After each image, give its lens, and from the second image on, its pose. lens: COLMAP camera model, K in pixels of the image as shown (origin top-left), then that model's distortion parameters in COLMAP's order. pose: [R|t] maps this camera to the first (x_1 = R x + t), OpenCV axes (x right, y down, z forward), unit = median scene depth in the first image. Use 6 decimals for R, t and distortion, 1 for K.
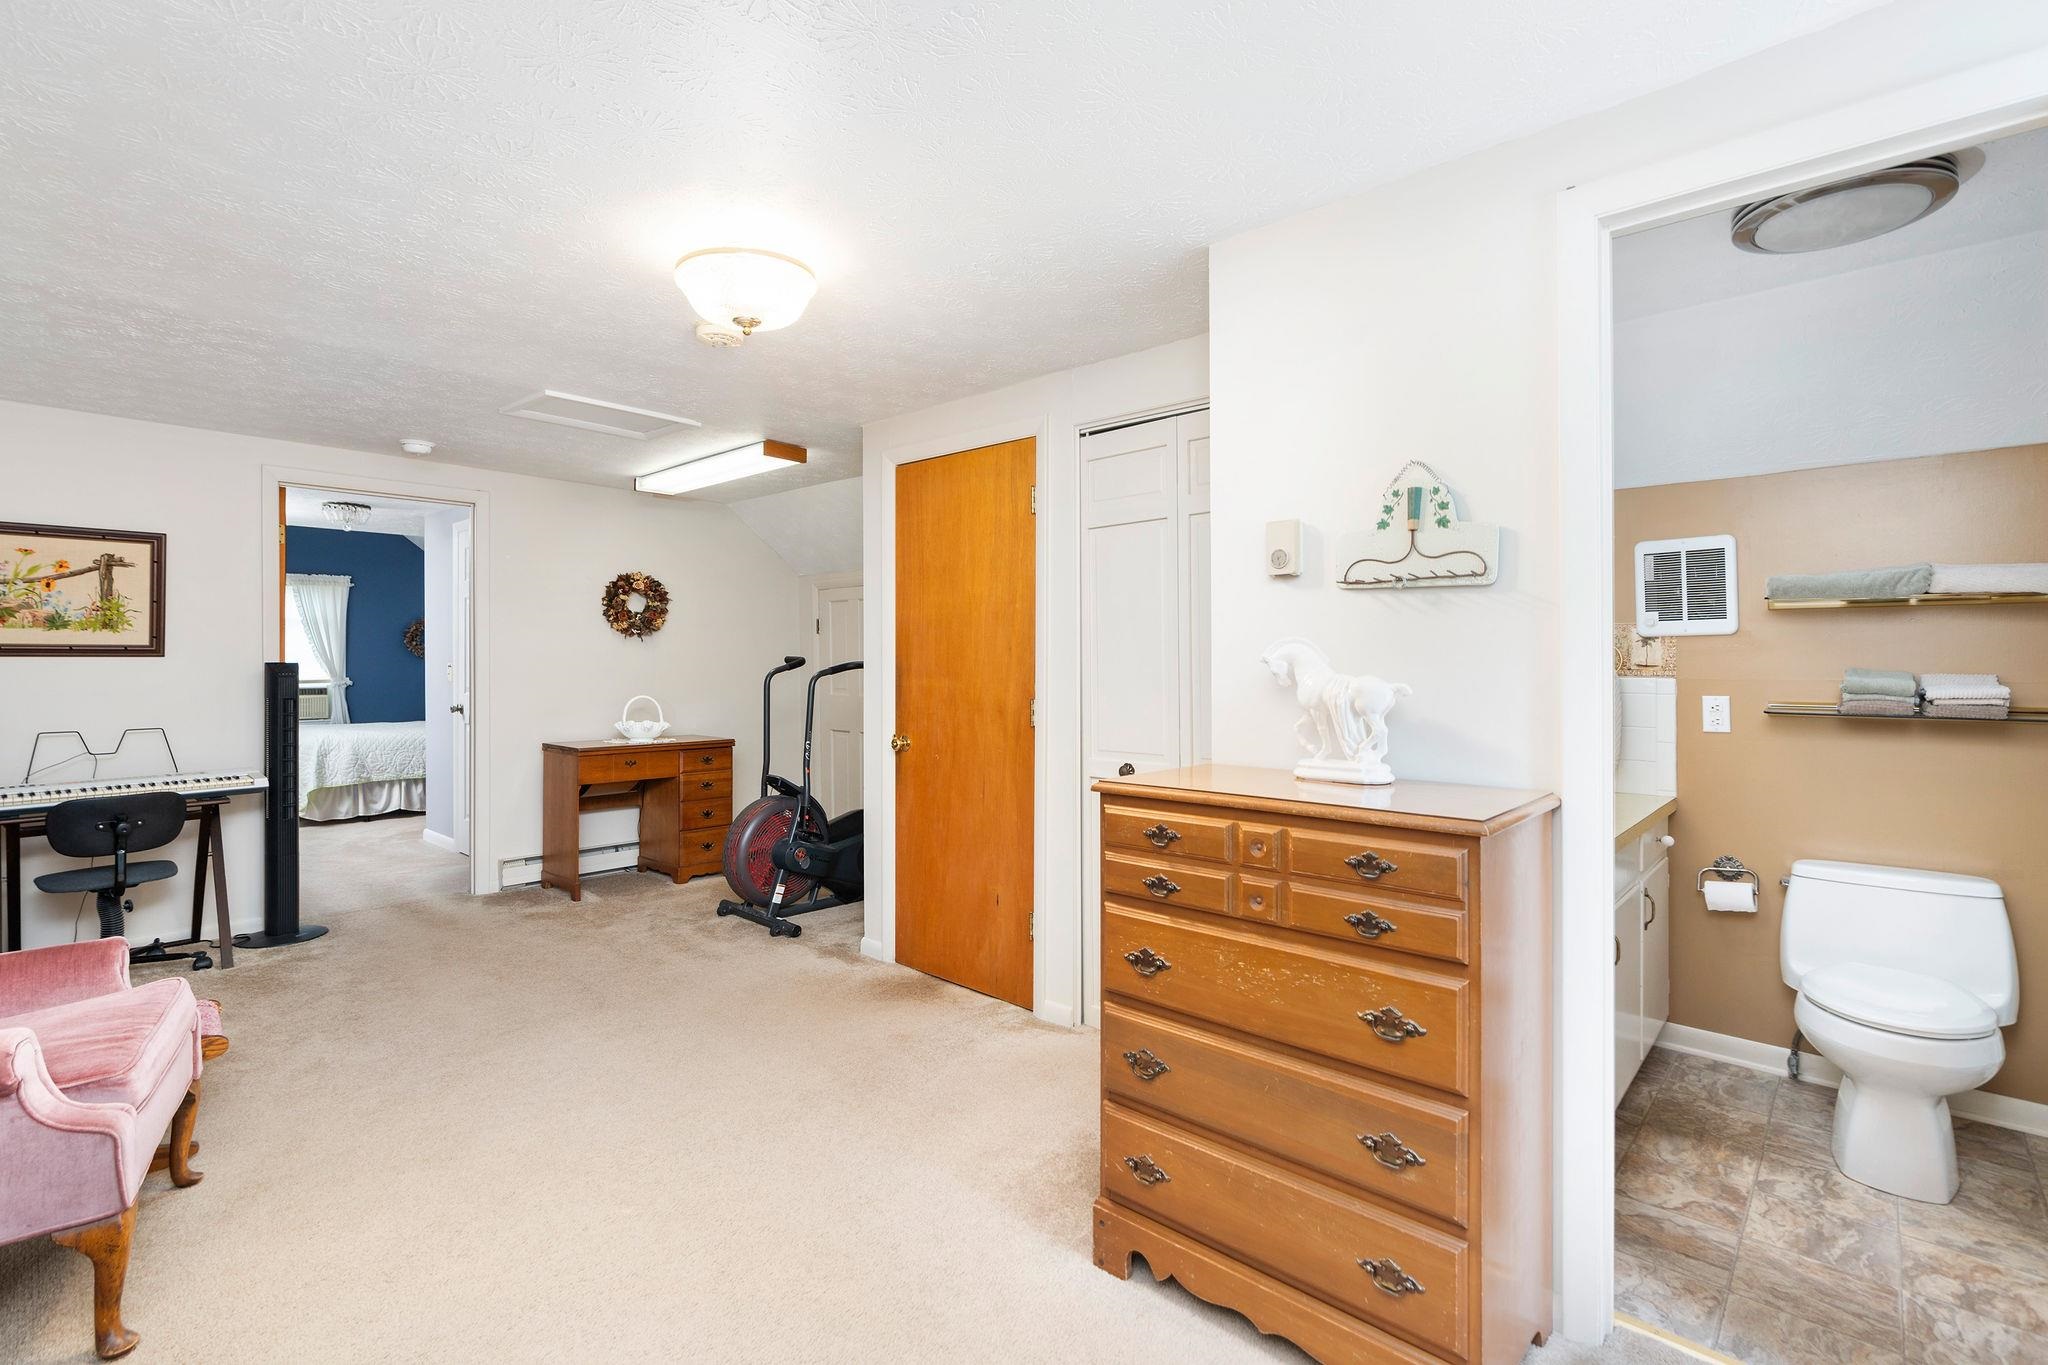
lens RADIAL K [[931.0, 0, 1021.1], [0, 931.0, 665.4], [0, 0, 1]] dist [-0.009623, 0.003228]
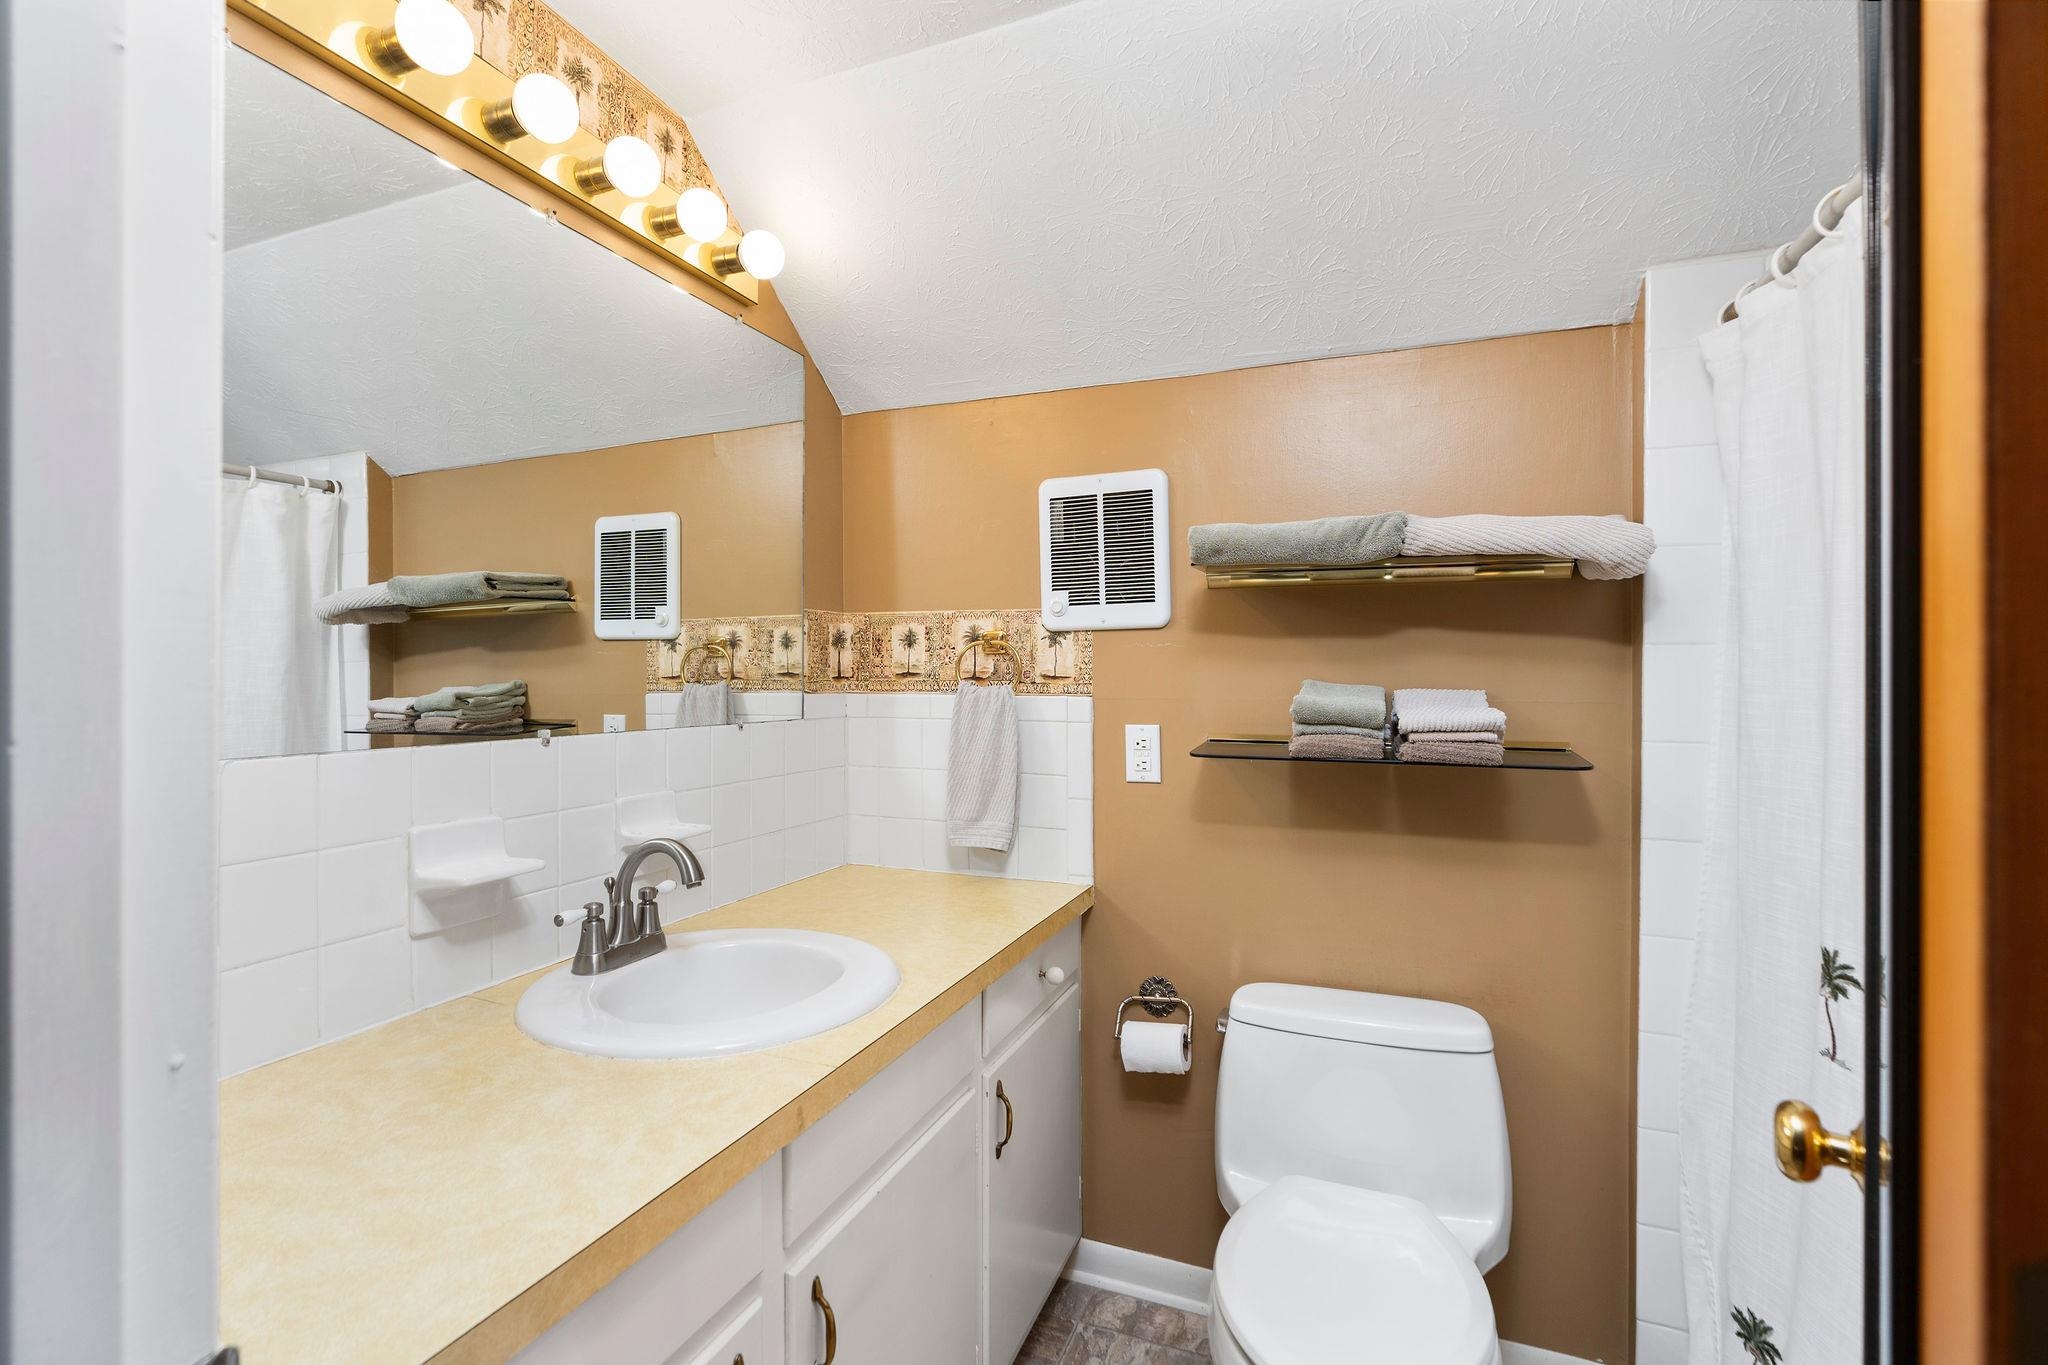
lens RADIAL K [[931.0, 0, 1015.8], [0, 931.0, 684.4], [0, 0, 1]] dist [-0.009623, 0.003228]
pose [[0.934809, 0.001946, 0.355145, 0.444144], [-0.002746, 0.999995, 0.001748, 0.004492], [-0.355140, -0.002609, 0.934809, 0.438221]]
